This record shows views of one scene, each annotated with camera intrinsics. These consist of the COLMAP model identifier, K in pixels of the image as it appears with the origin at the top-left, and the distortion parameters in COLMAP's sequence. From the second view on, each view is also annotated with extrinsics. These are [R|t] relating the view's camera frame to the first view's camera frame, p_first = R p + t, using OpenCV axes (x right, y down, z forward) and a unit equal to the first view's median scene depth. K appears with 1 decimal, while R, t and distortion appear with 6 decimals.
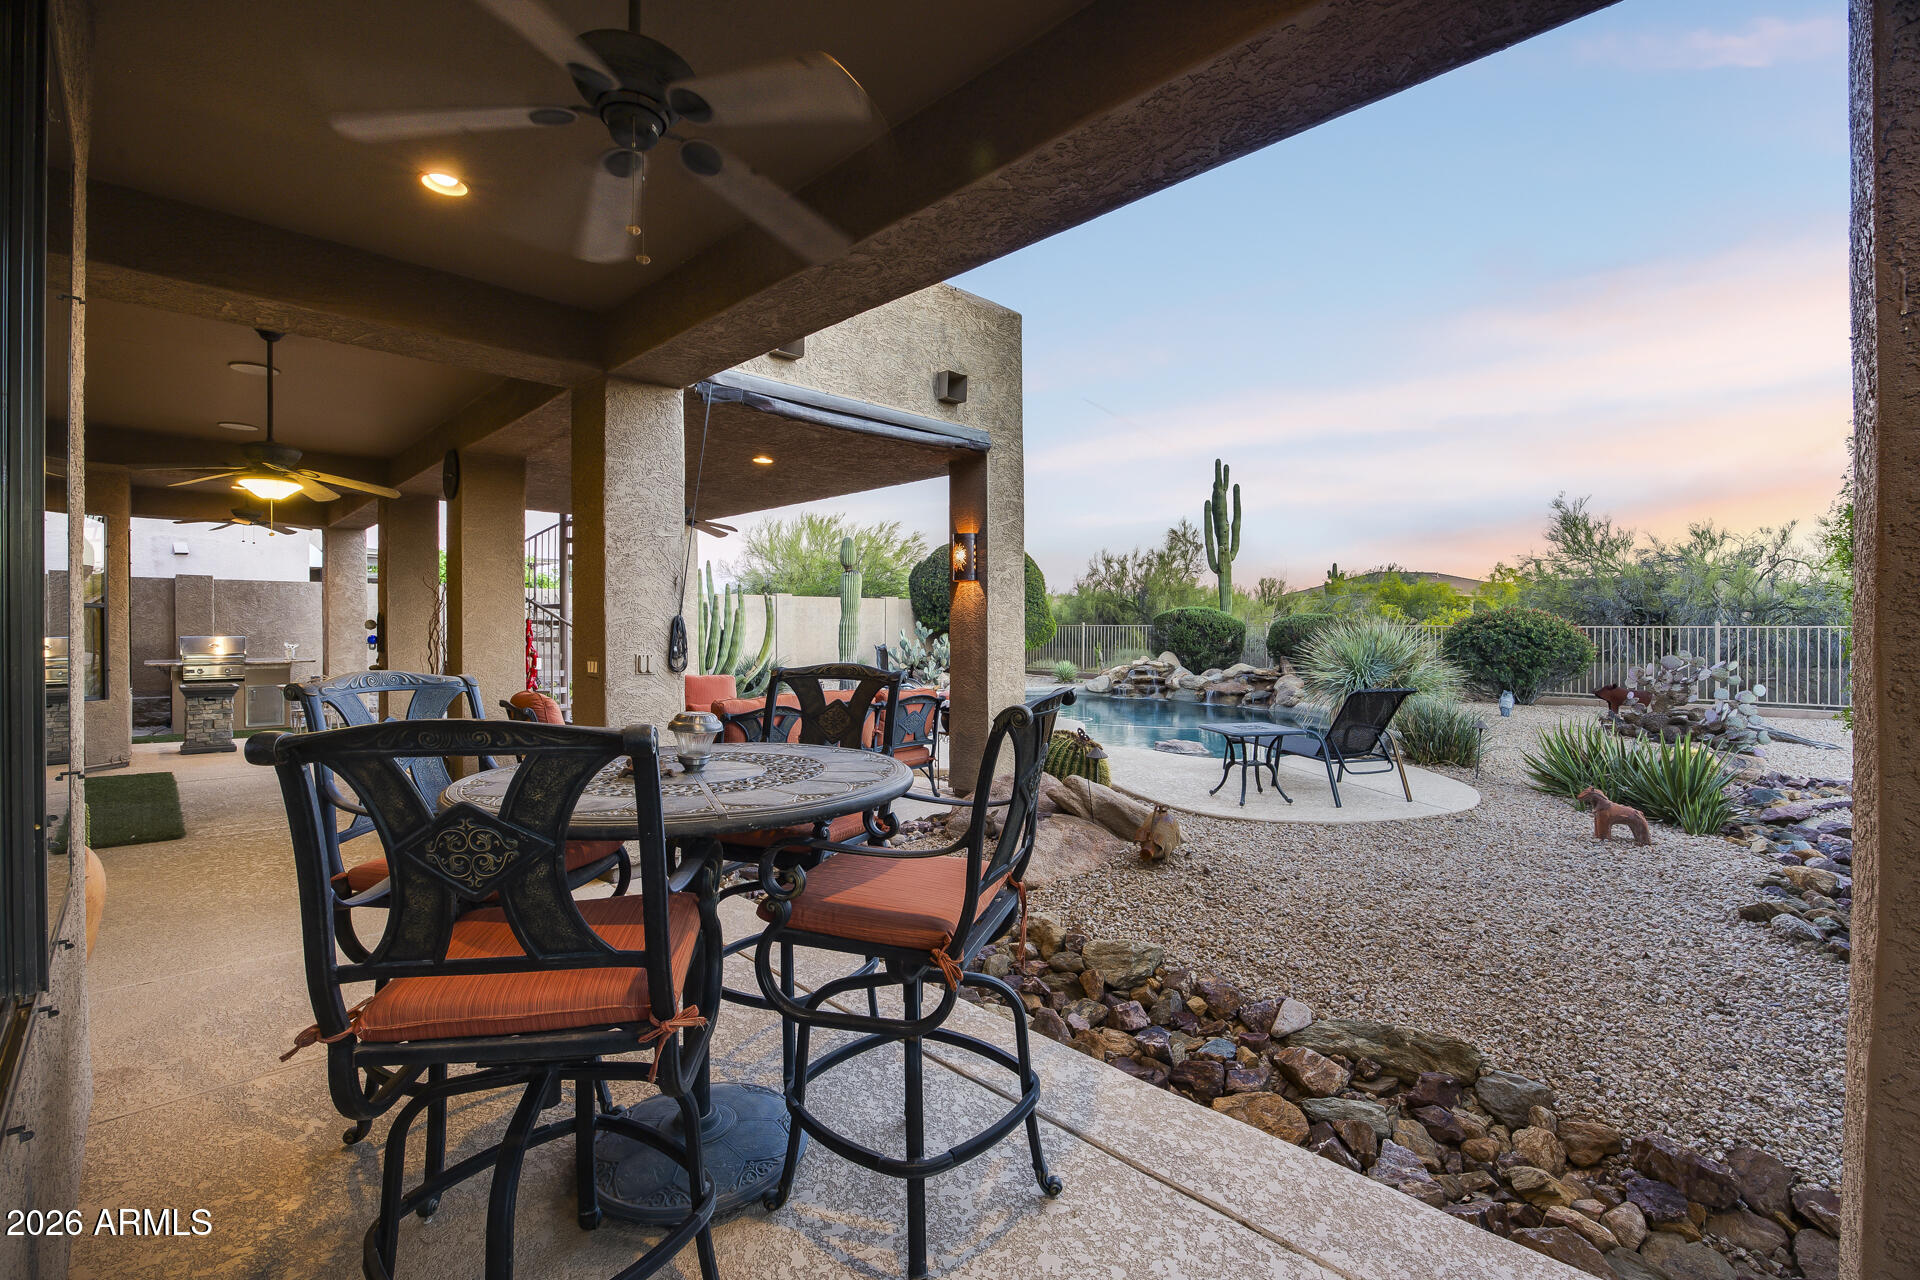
lens RADIAL K [[822.2, 0, 964.5], [0, 822.2, 619.8], [0, 0, 1]] dist [-0.010704, -0.000007]
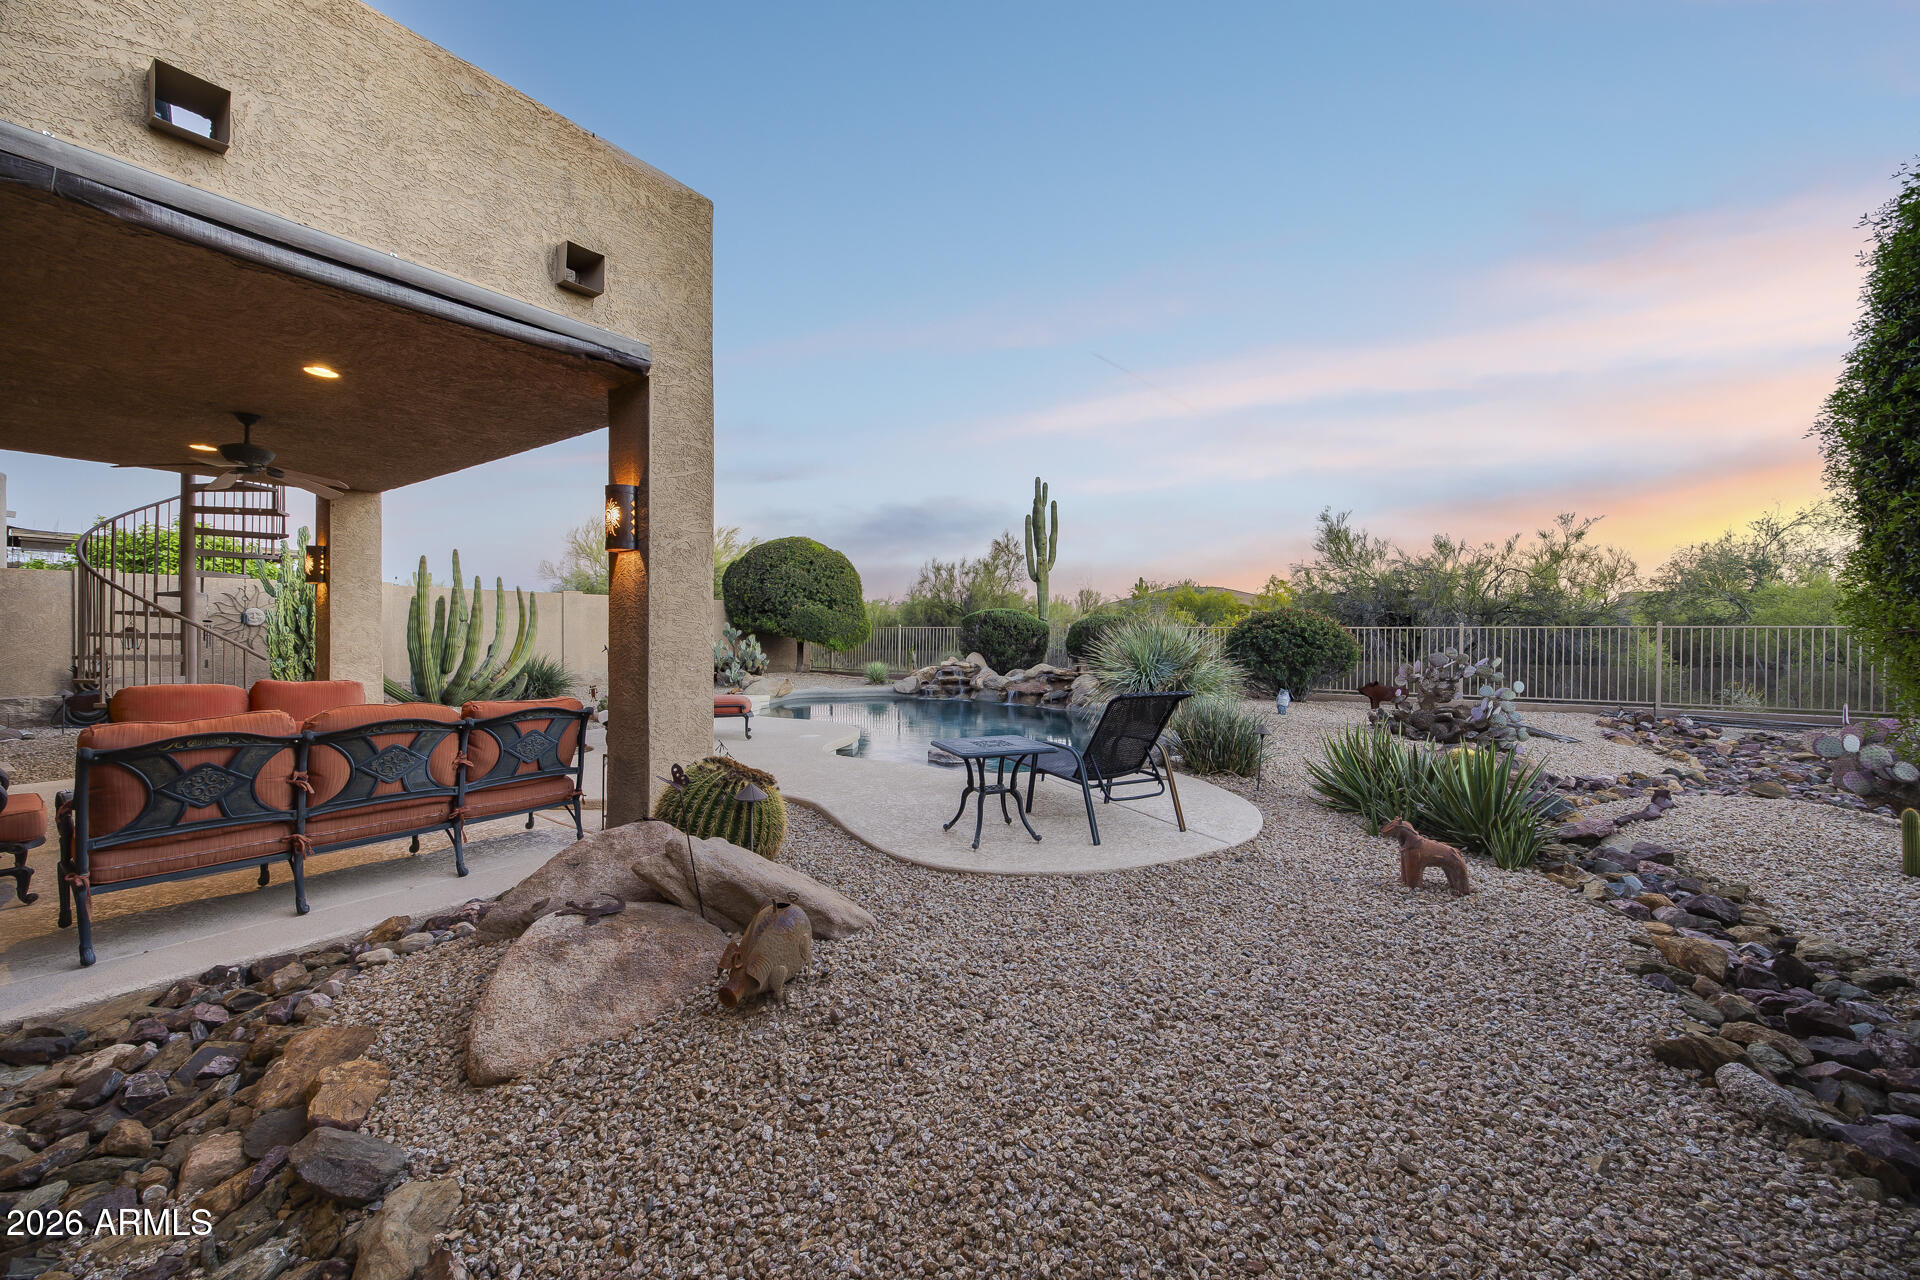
lens RADIAL K [[726.2, 0, 960.0], [0, 726.2, 640.0], [0, 0, 1]] dist [-0.001179, 0.000044]
pose [[0.984615, 0.000420, 0.174735, 0.090884], [-0.003506, 0.999843, 0.017356, 0.009894], [-0.174700, -0.017702, 0.984463, 0.151784]]
